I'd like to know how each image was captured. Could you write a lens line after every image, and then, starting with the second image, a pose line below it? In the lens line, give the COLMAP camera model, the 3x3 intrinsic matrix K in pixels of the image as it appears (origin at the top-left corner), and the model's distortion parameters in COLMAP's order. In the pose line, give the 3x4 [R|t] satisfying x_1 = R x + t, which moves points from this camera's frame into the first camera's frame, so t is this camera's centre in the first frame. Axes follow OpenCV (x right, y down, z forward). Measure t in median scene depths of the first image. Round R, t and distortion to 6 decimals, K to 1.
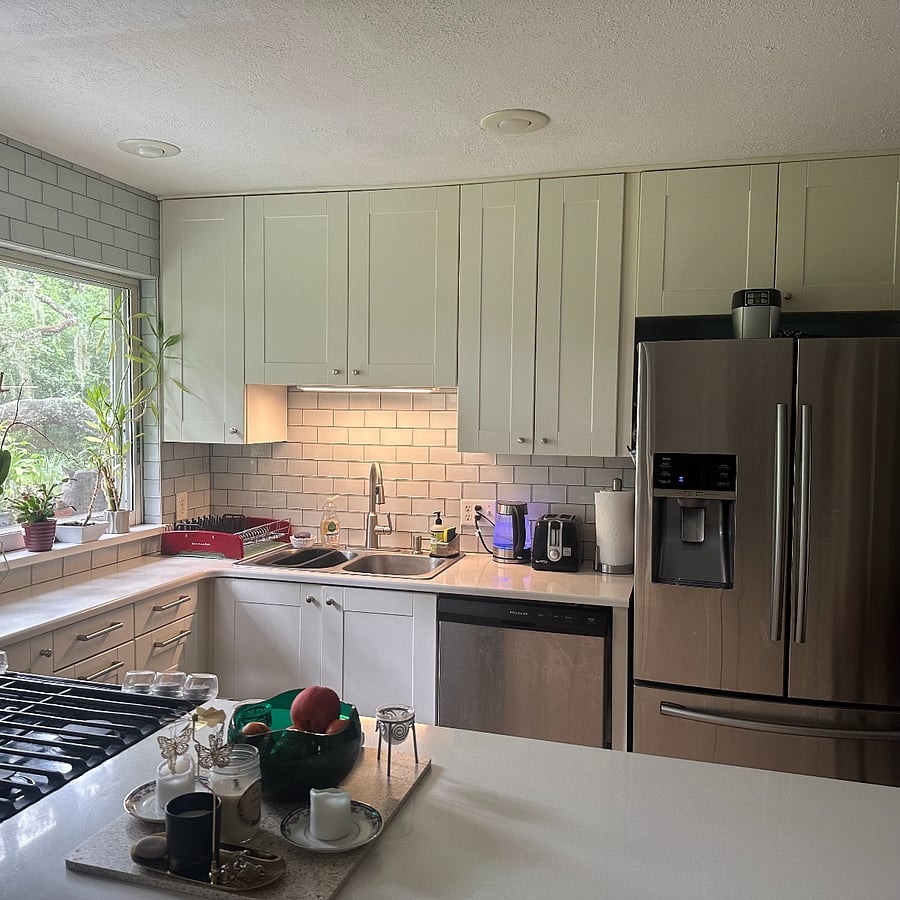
lens RADIAL K [[837.7, 0, 450.0], [0, 837.7, 450.0], [0, 0, 1]] dist [0.008220, 0.003404]
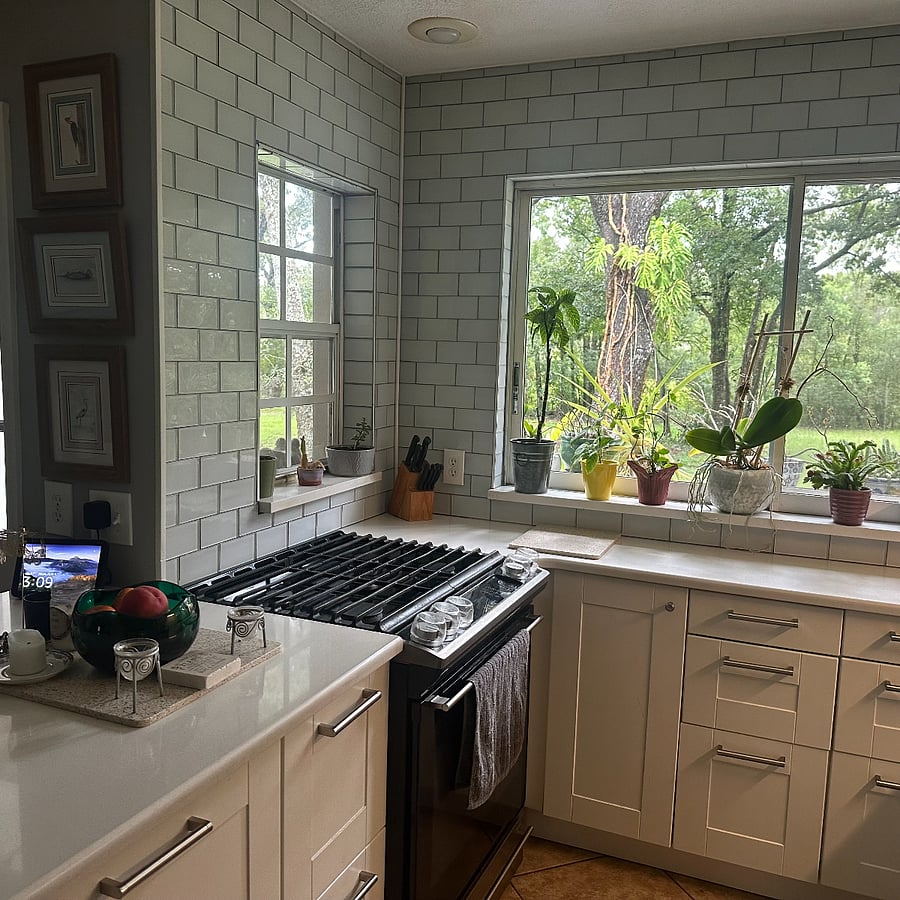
lens RADIAL K [[837.7, 0, 450.0], [0, 837.7, 450.0], [0, 0, 1]] dist [0.008220, 0.003404]
pose [[-0.110208, 0.111222, -0.987666, 0.370552], [-0.093446, 0.988158, 0.121705, -0.017744], [0.989506, 0.105707, -0.098510, 0.673819]]
